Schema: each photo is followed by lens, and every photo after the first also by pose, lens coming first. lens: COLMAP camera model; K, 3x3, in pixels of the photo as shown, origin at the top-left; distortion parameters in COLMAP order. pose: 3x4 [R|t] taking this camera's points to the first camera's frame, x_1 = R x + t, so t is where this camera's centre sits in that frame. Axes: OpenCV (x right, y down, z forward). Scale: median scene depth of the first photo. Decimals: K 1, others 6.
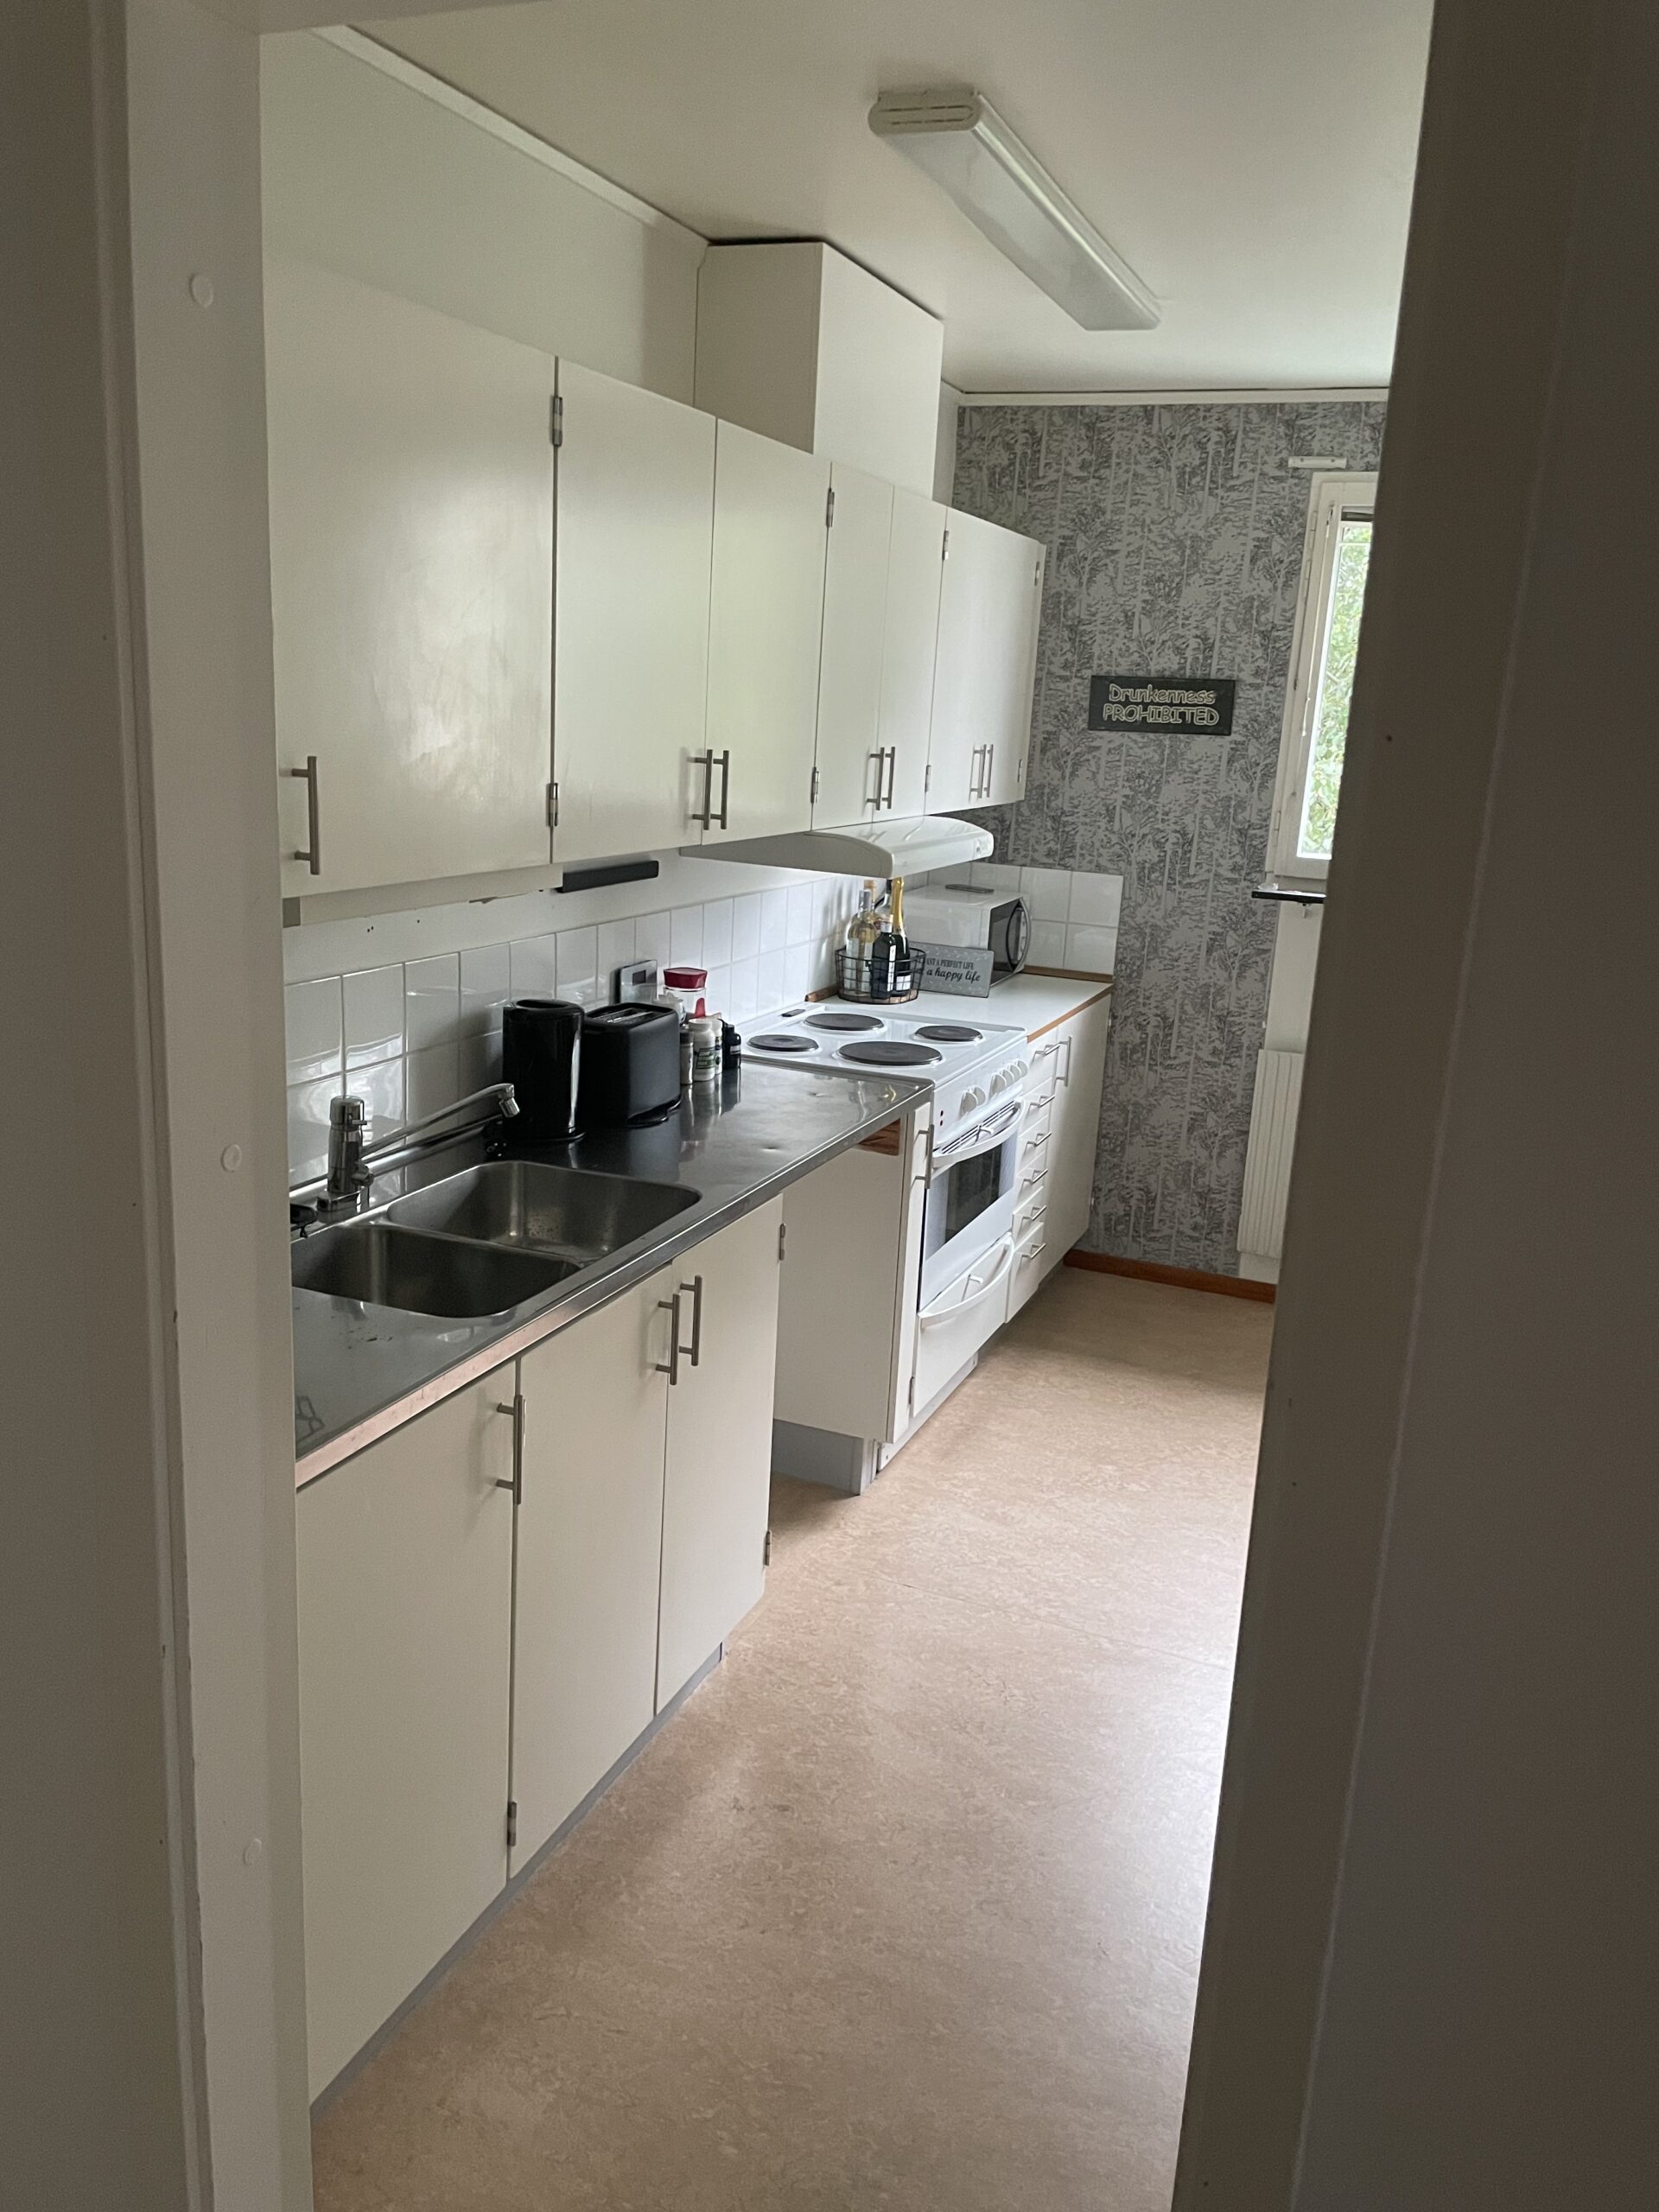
lens RADIAL K [[1675.0, 0, 823.1], [0, 1675.0, 1070.5], [0, 0, 1]] dist [0.100032, -0.129402]
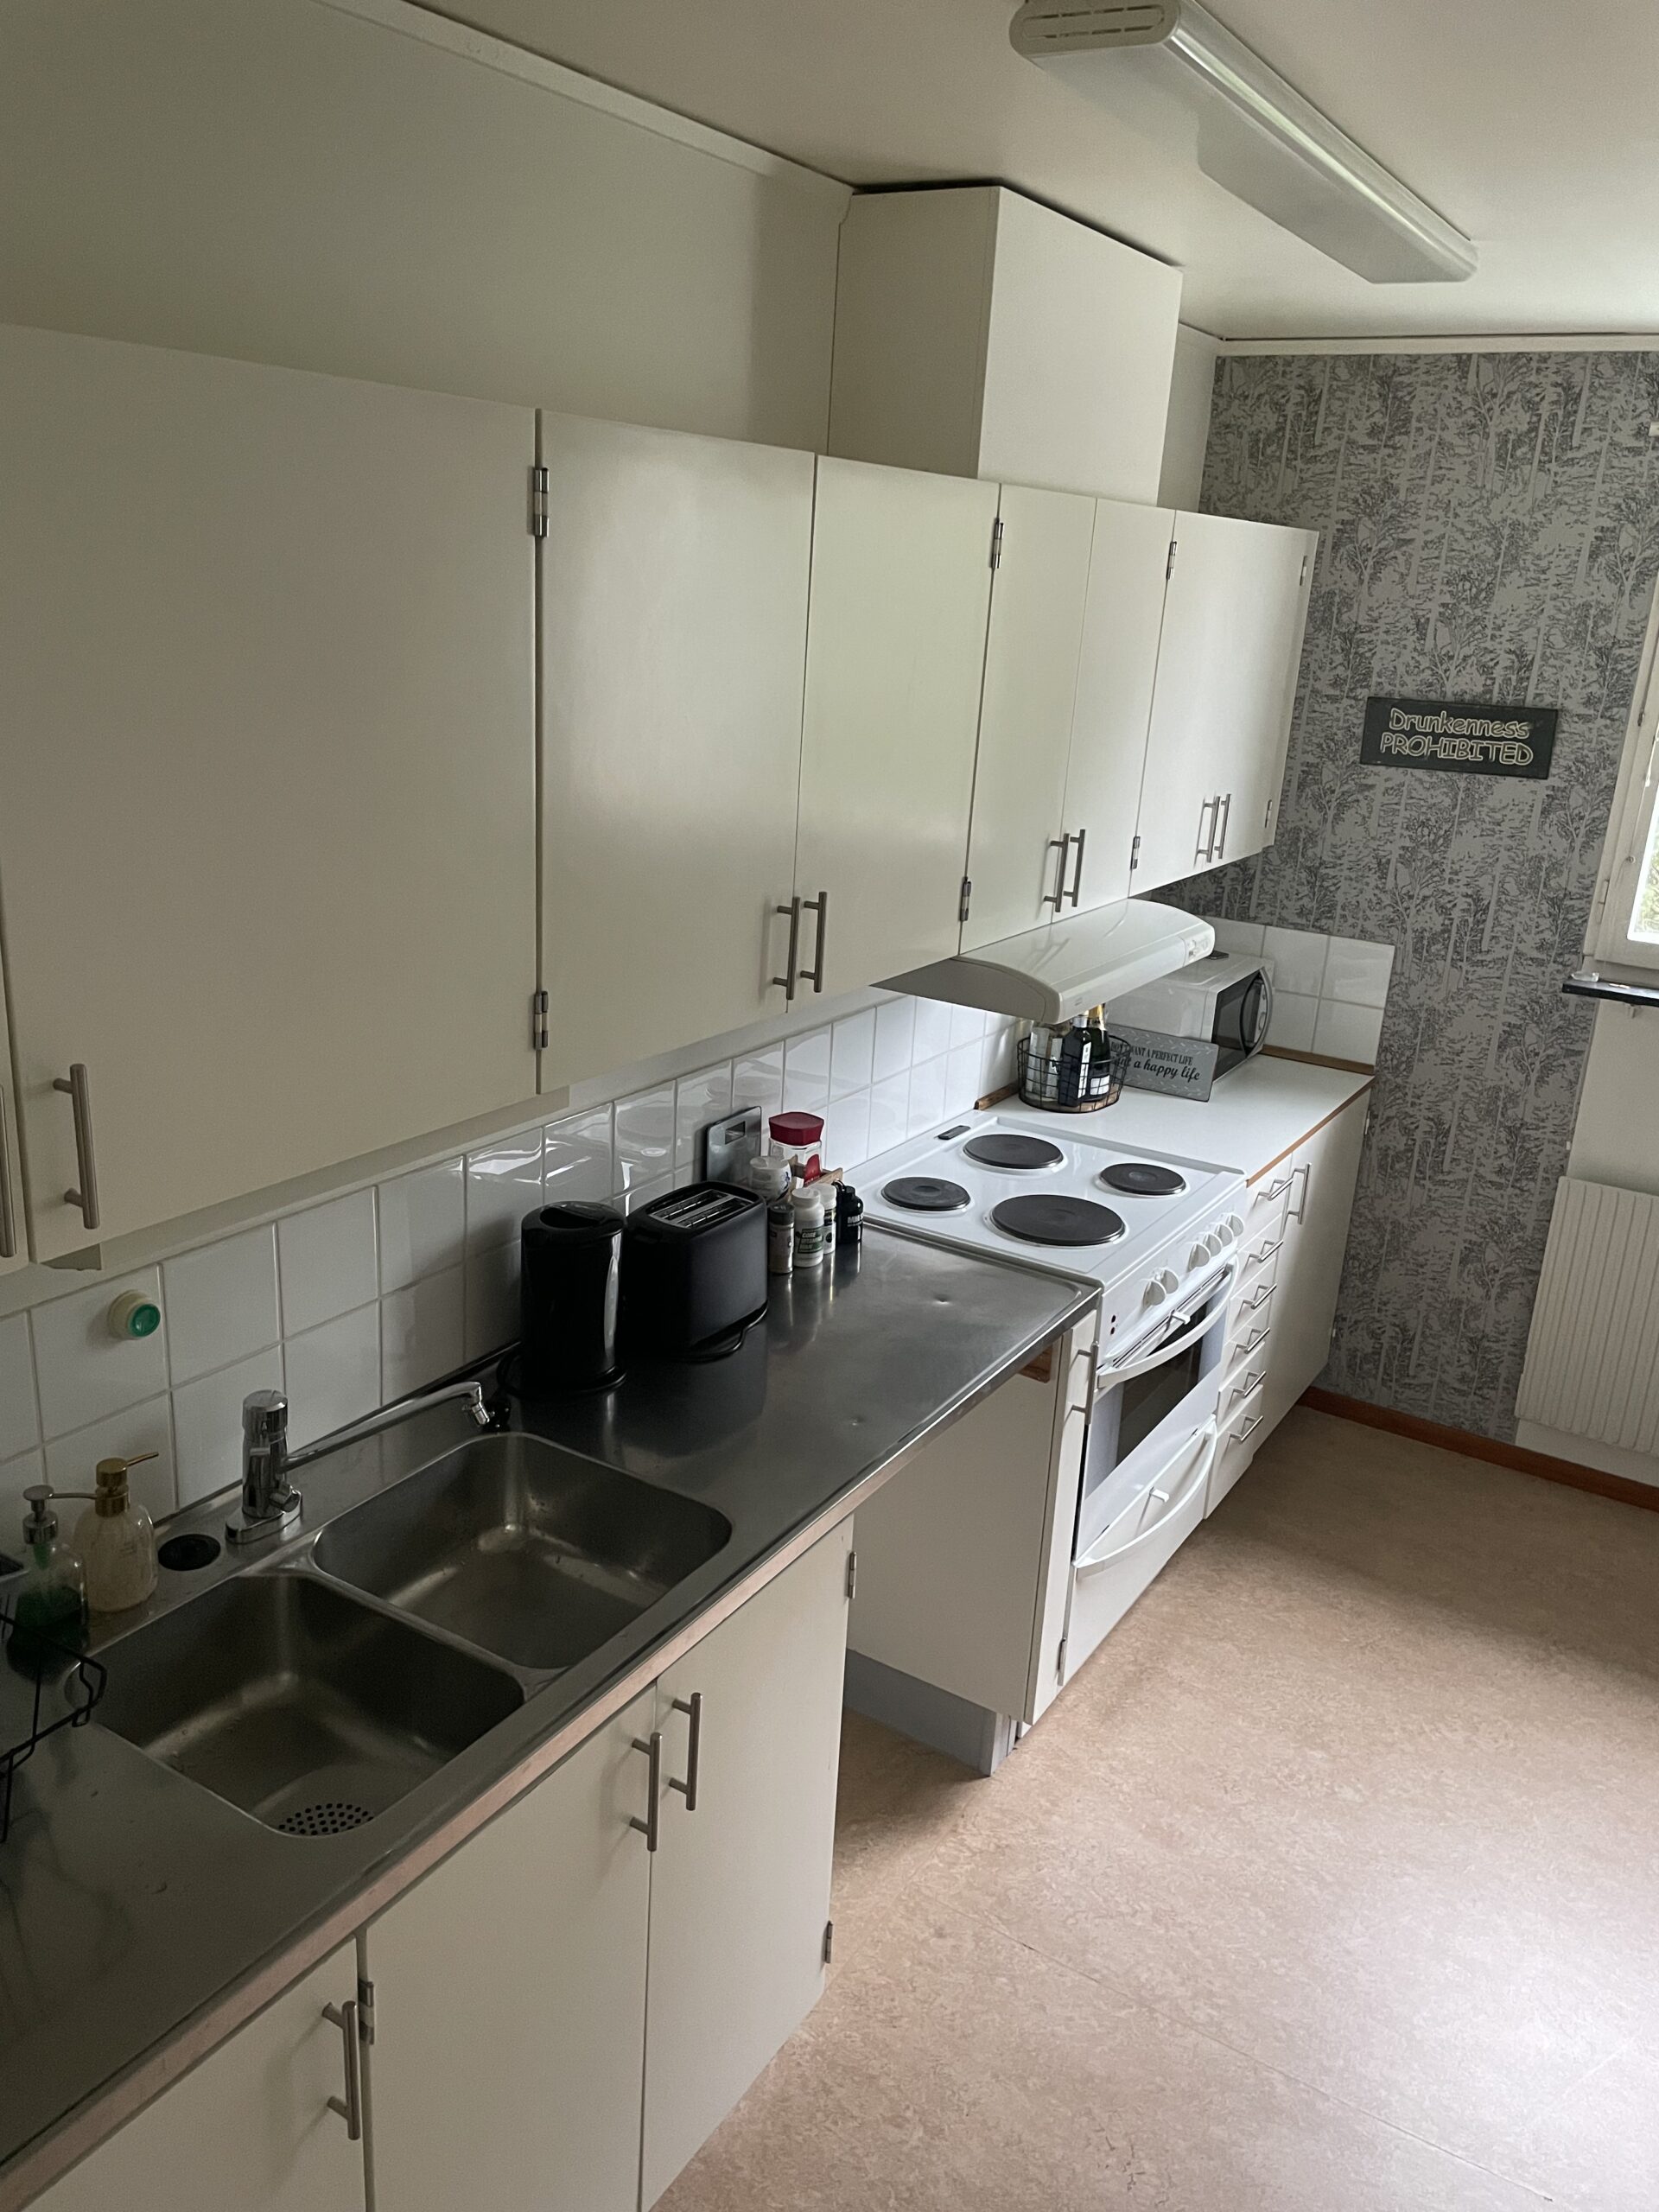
lens RADIAL K [[1675.0, 0, 823.1], [0, 1675.0, 1070.5], [0, 0, 1]] dist [0.100032, -0.129402]
pose [[0.985743, 0.049855, -0.160703, 0.044627], [-0.039862, 0.997101, 0.064815, -0.104224], [0.163468, -0.057485, 0.984872, 0.164765]]
